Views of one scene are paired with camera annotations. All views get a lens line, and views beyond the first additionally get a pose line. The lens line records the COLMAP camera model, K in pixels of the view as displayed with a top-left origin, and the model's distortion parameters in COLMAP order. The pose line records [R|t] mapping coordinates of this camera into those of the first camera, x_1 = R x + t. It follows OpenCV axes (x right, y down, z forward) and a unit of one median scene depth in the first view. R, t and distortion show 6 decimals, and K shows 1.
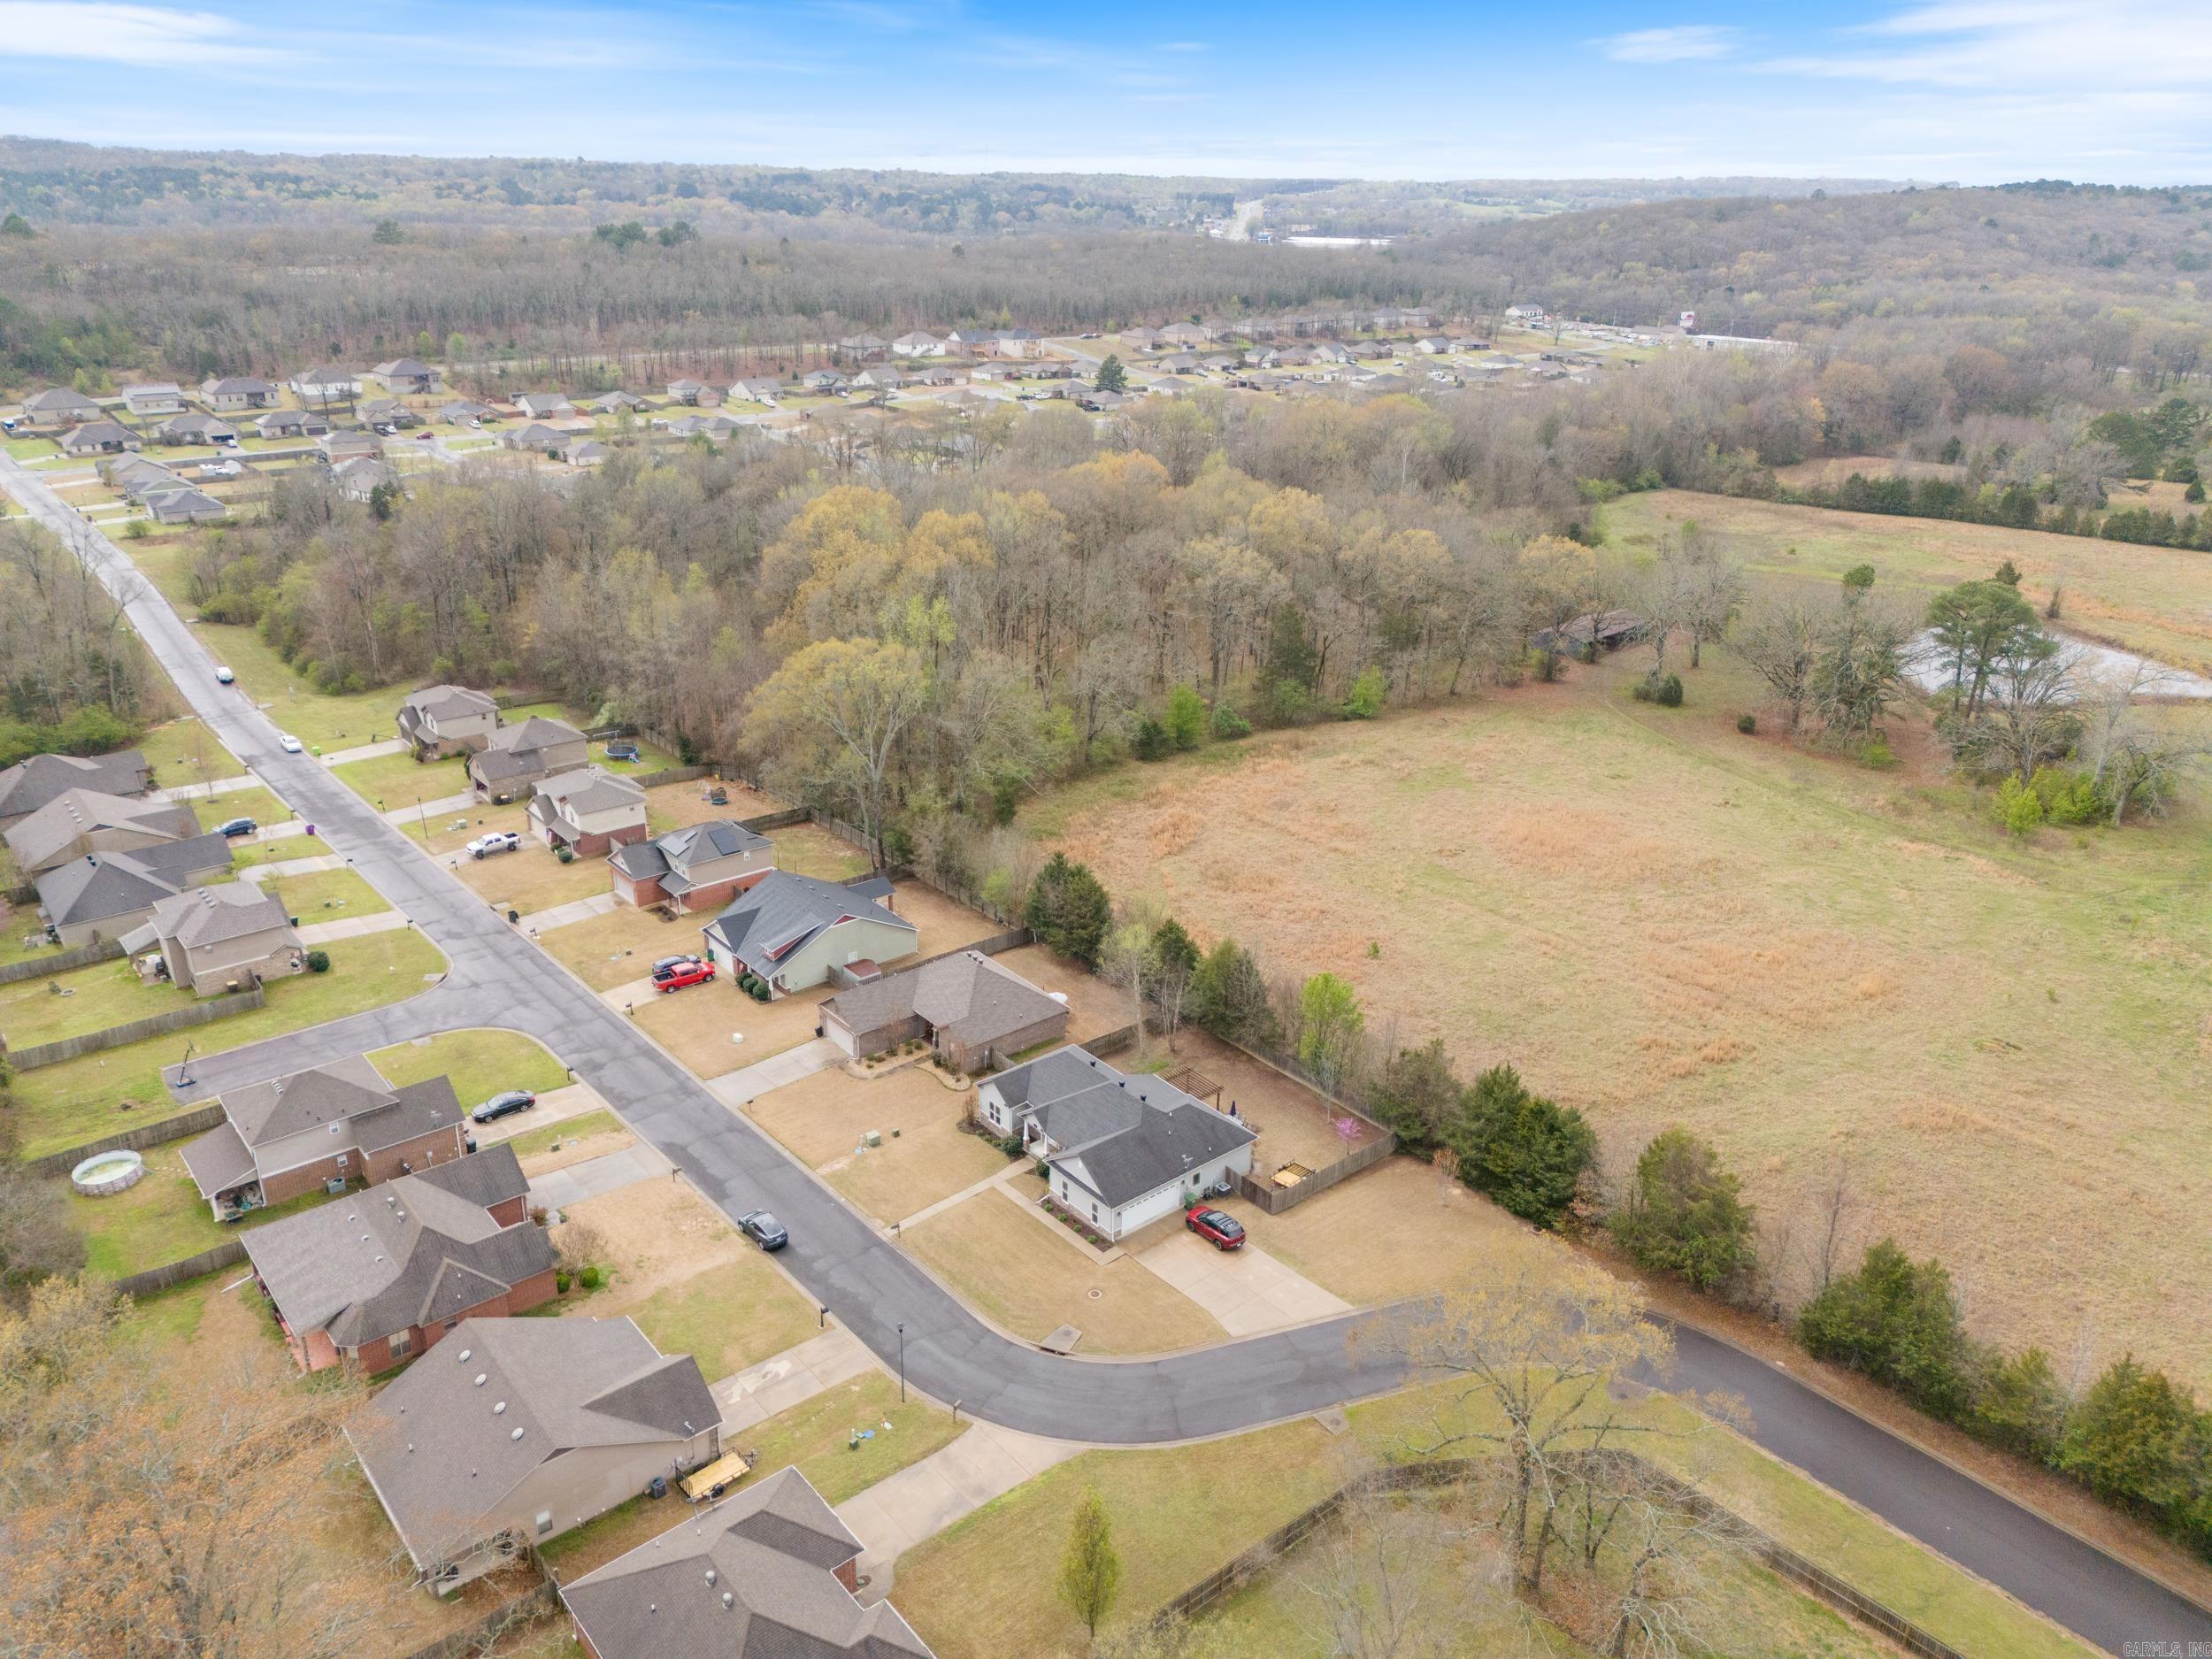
lens RADIAL K [[1581.4, 0, 1095.2], [0, 1581.4, 876.2], [0, 0, 1]] dist [0.074664, -0.062055]
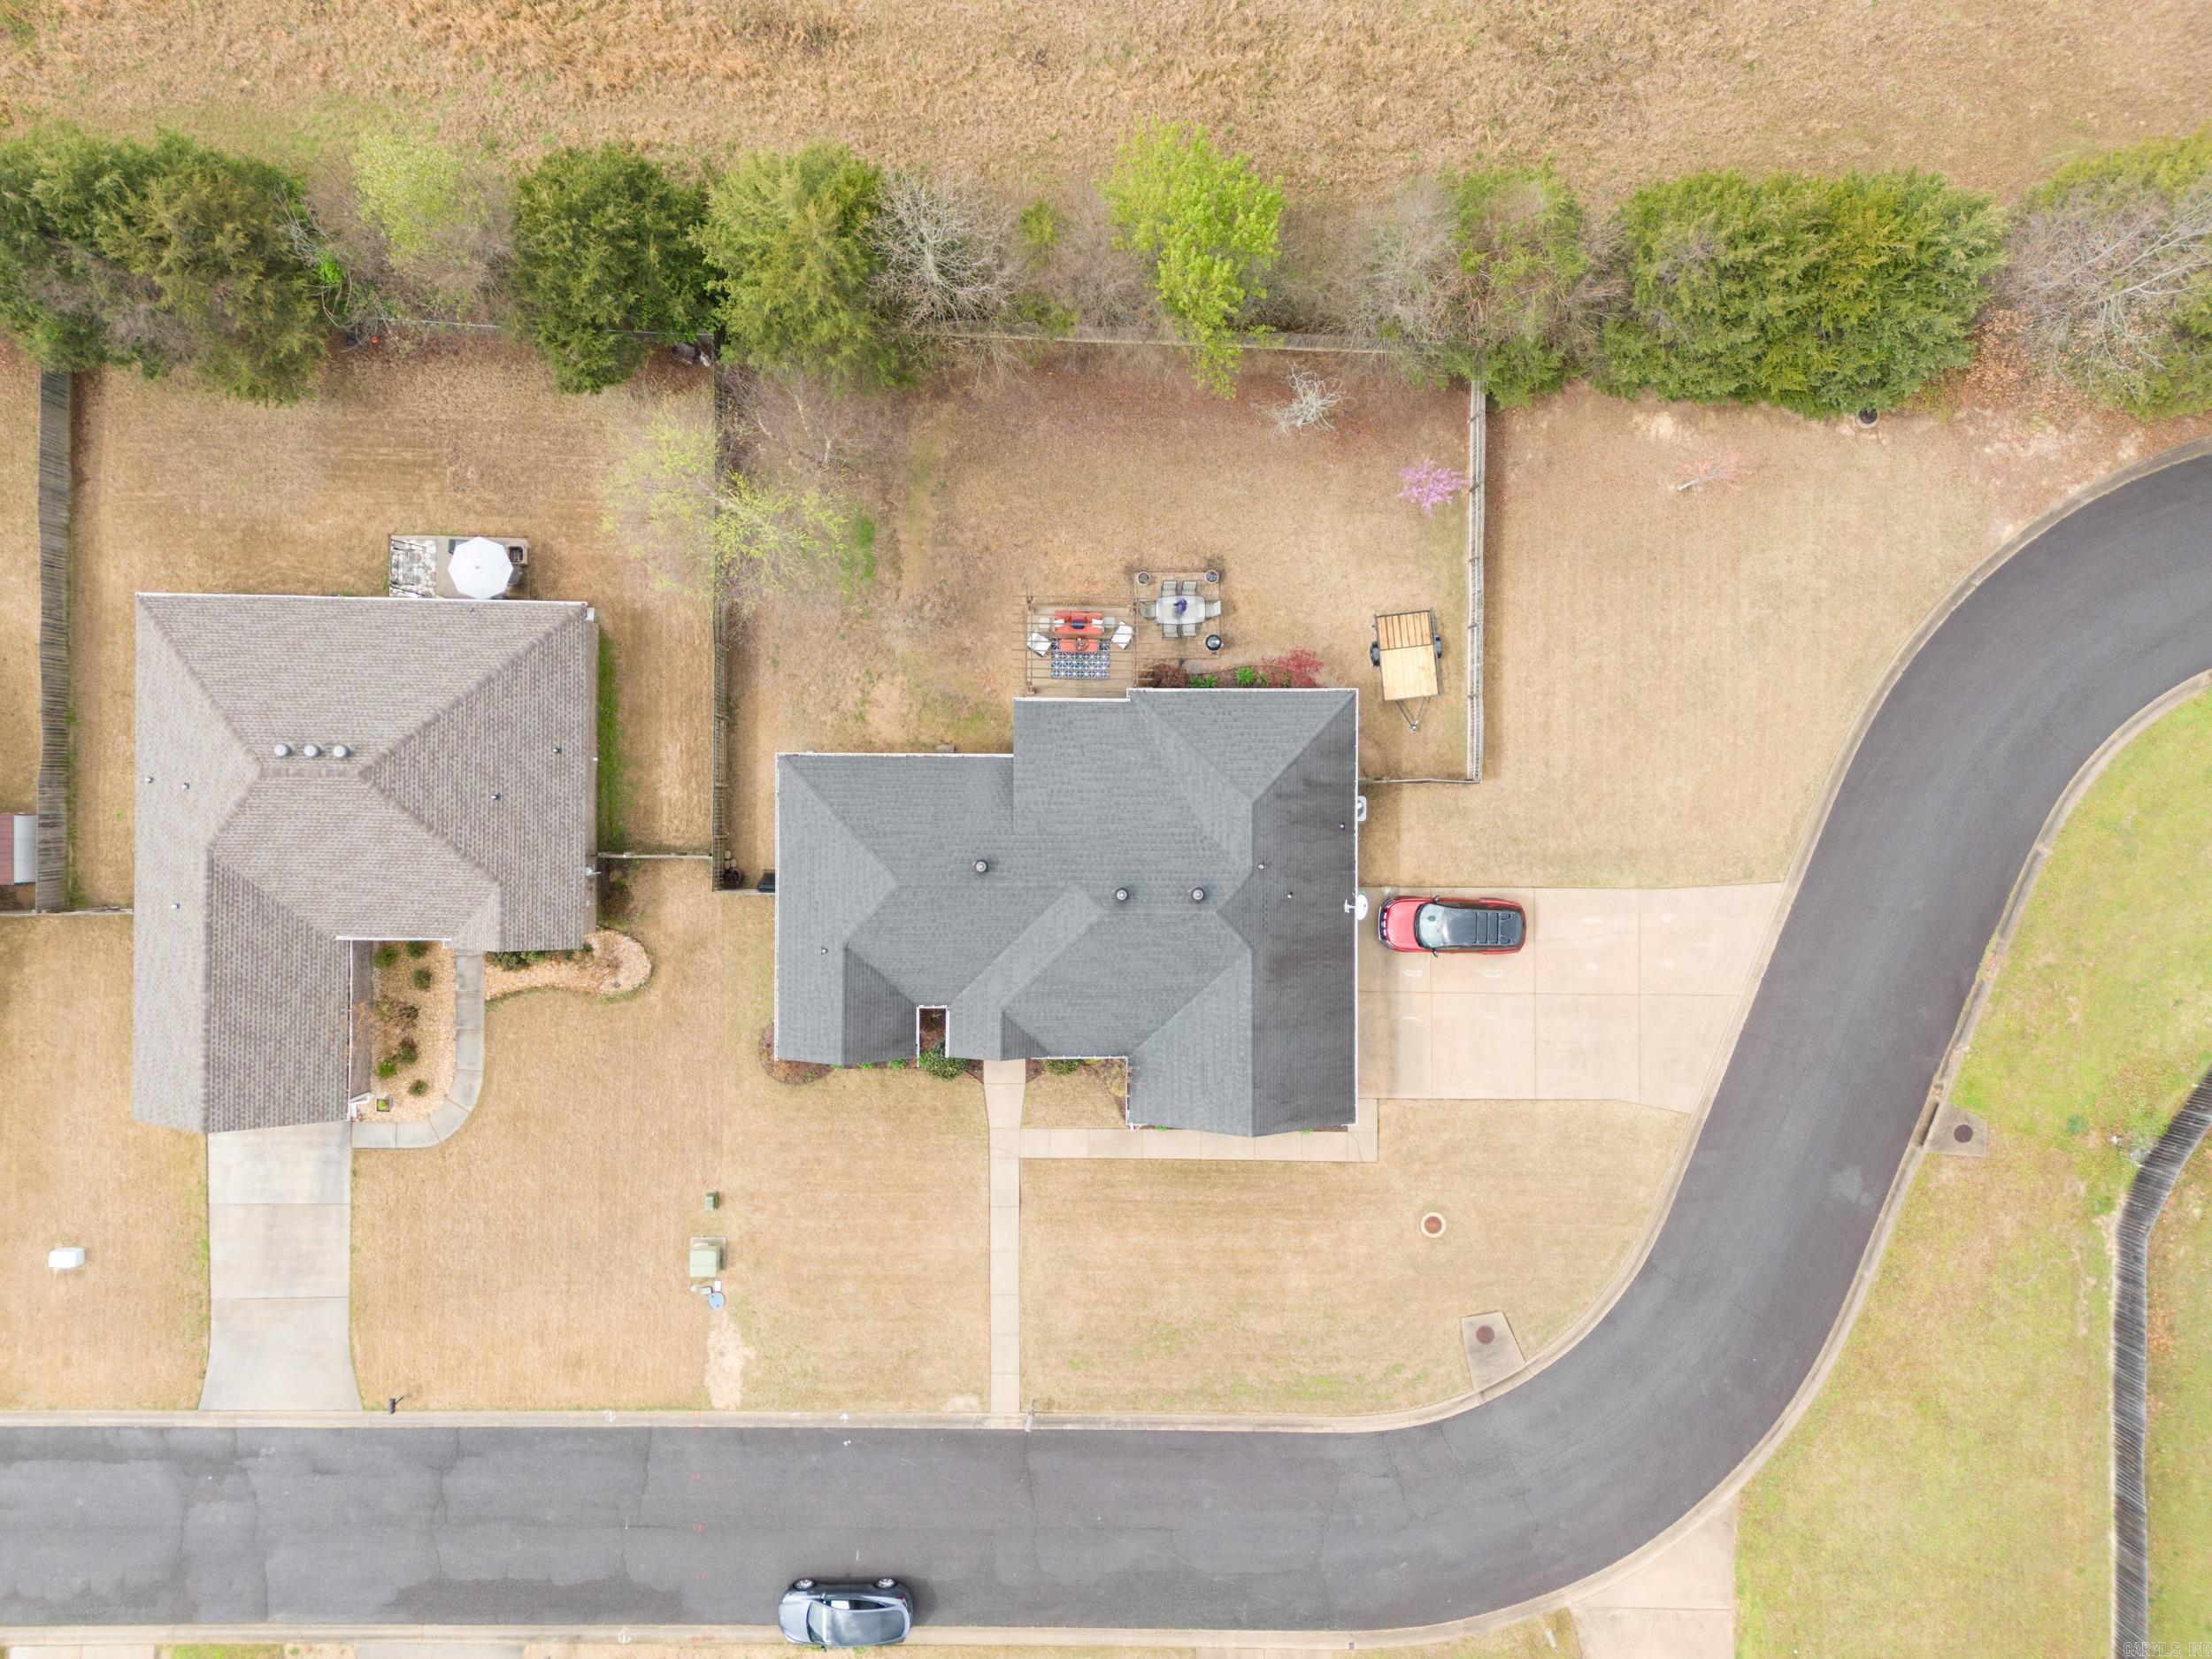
lens RADIAL K [[1581.4, 0, 1095.2], [0, 1581.4, 876.2], [0, 0, 1]] dist [0.074664, -0.062055]
pose [[0.643966, -0.765051, -0.002116, 0.010335], [0.292112, 0.243321, 0.924914, -0.169690], [-0.707092, -0.596231, 0.380171, 0.559228]]
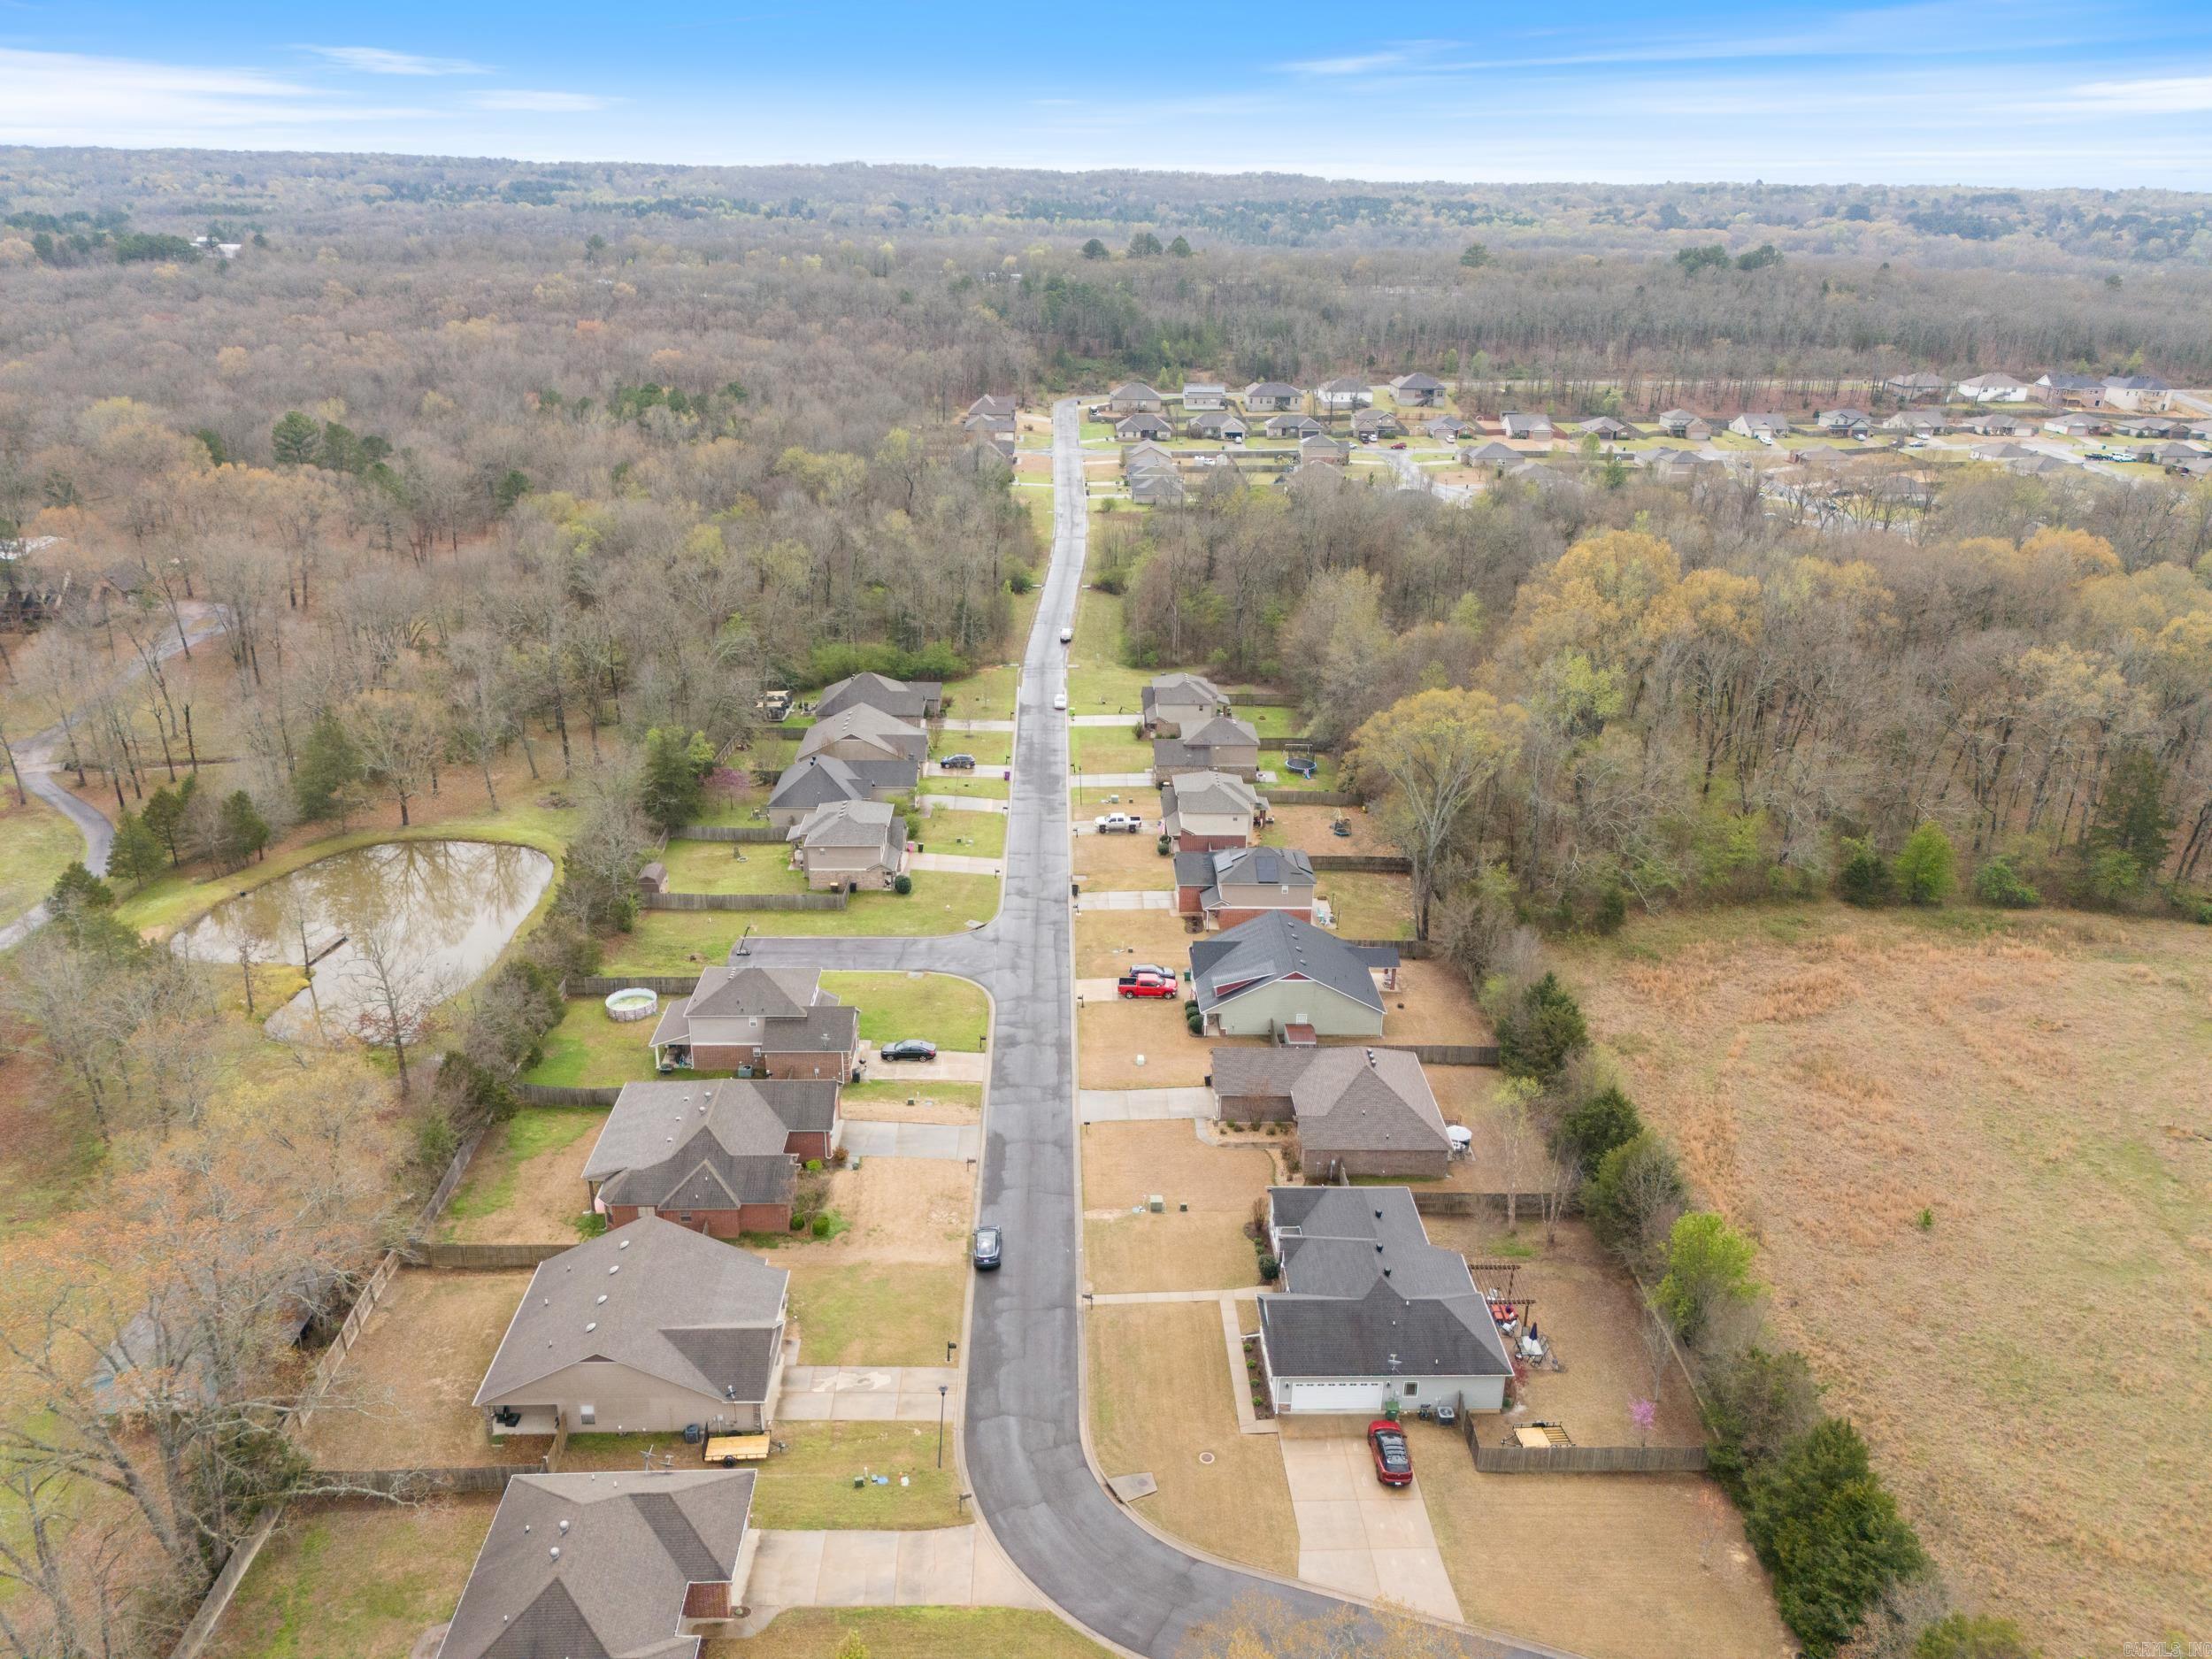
lens RADIAL K [[1581.4, 0, 1095.2], [0, 1581.4, 876.2], [0, 0, 1]] dist [0.074664, -0.062055]
pose [[0.789567, 0.242710, -0.563627, 0.216754], [-0.250087, 0.965996, 0.065640, -0.051682], [0.560393, 0.089129, 0.823417, 0.127387]]
